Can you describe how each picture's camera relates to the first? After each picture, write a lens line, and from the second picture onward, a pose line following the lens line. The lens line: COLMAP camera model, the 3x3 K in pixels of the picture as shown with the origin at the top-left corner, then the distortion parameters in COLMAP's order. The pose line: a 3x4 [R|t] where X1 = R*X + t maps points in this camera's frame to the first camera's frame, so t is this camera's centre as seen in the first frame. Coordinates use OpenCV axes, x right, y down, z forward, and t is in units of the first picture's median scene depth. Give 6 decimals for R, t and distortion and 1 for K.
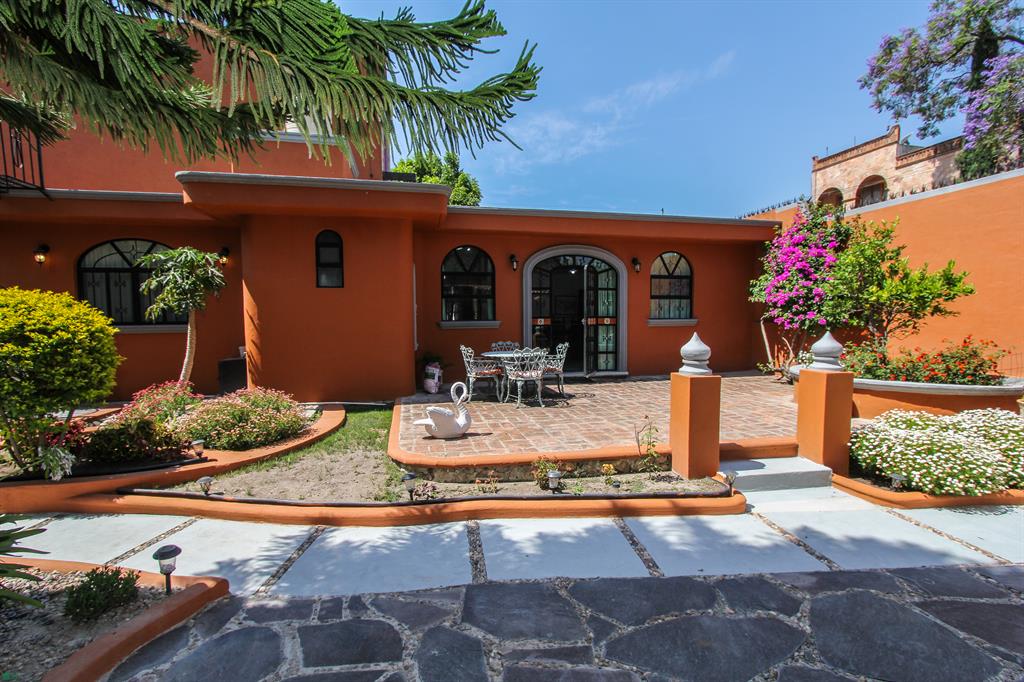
lens RADIAL K [[468.7, 0, 513.7], [0, 468.7, 338.7], [0, 0, 1]] dist [-0.006939, -0.001008]
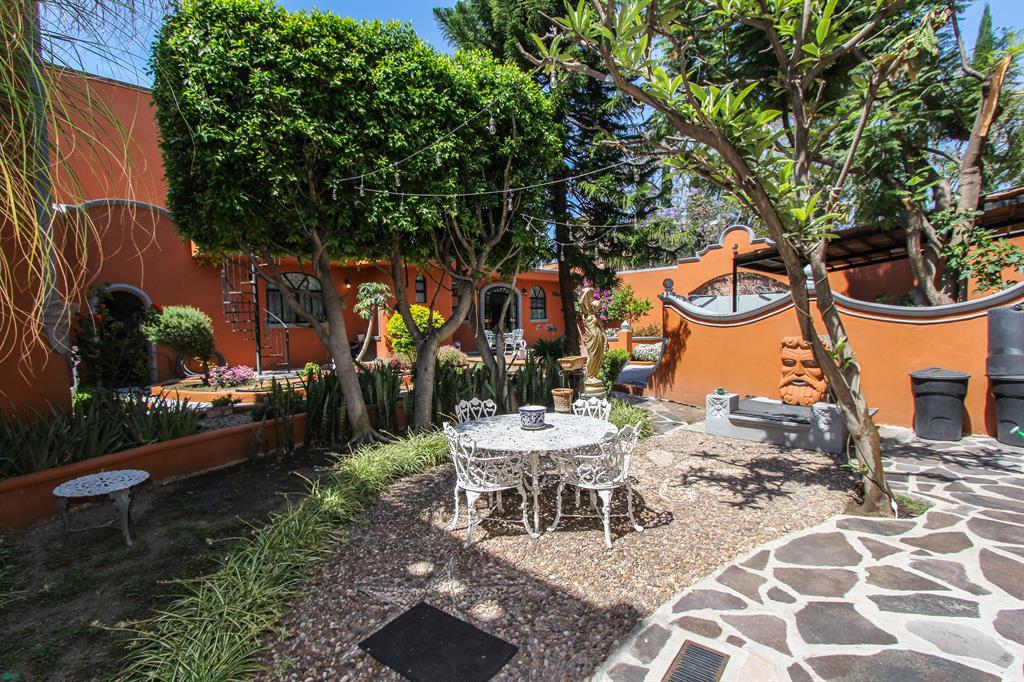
lens RADIAL K [[468.7, 0, 509.6], [0, 468.7, 338.3], [0, 0, 1]] dist [-0.006939, -0.001008]
pose [[0.861150, -0.026211, 0.507675, -1.022064], [0.035064, 0.999354, -0.007882, 0.065967], [-0.507140, 0.024588, 0.861513, -0.855881]]
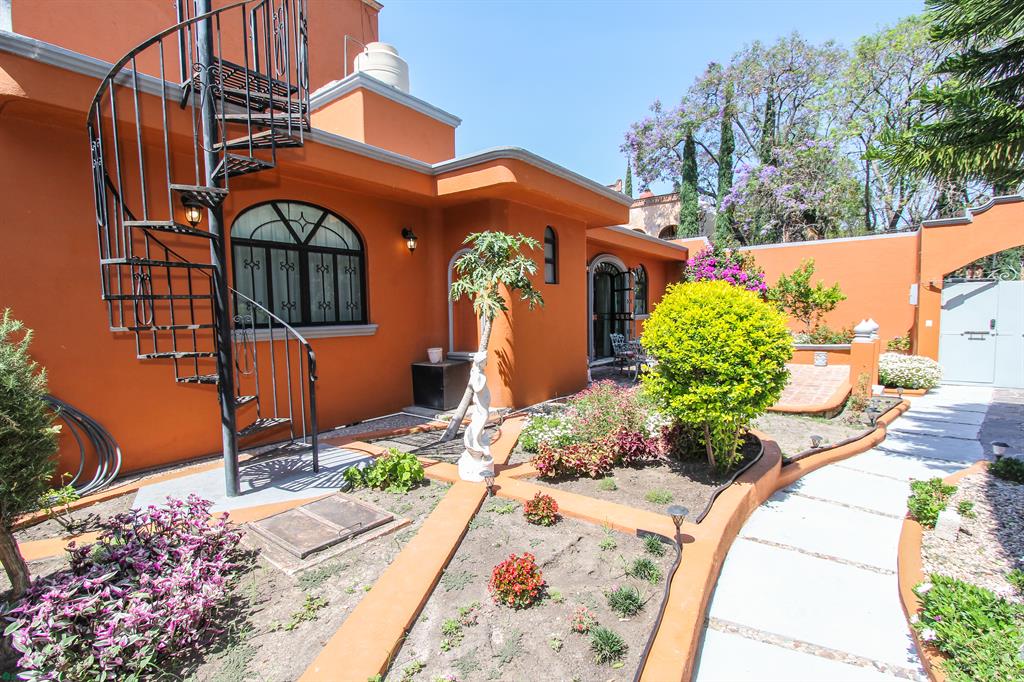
lens RADIAL K [[468.7, 0, 514.0], [0, 468.7, 348.4], [0, 0, 1]] dist [-0.006939, -0.001008]
pose [[0.769399, -0.052771, 0.636585, -1.031367], [0.037590, 0.998595, 0.037348, -0.011406], [-0.637662, -0.004806, 0.770302, 0.261480]]
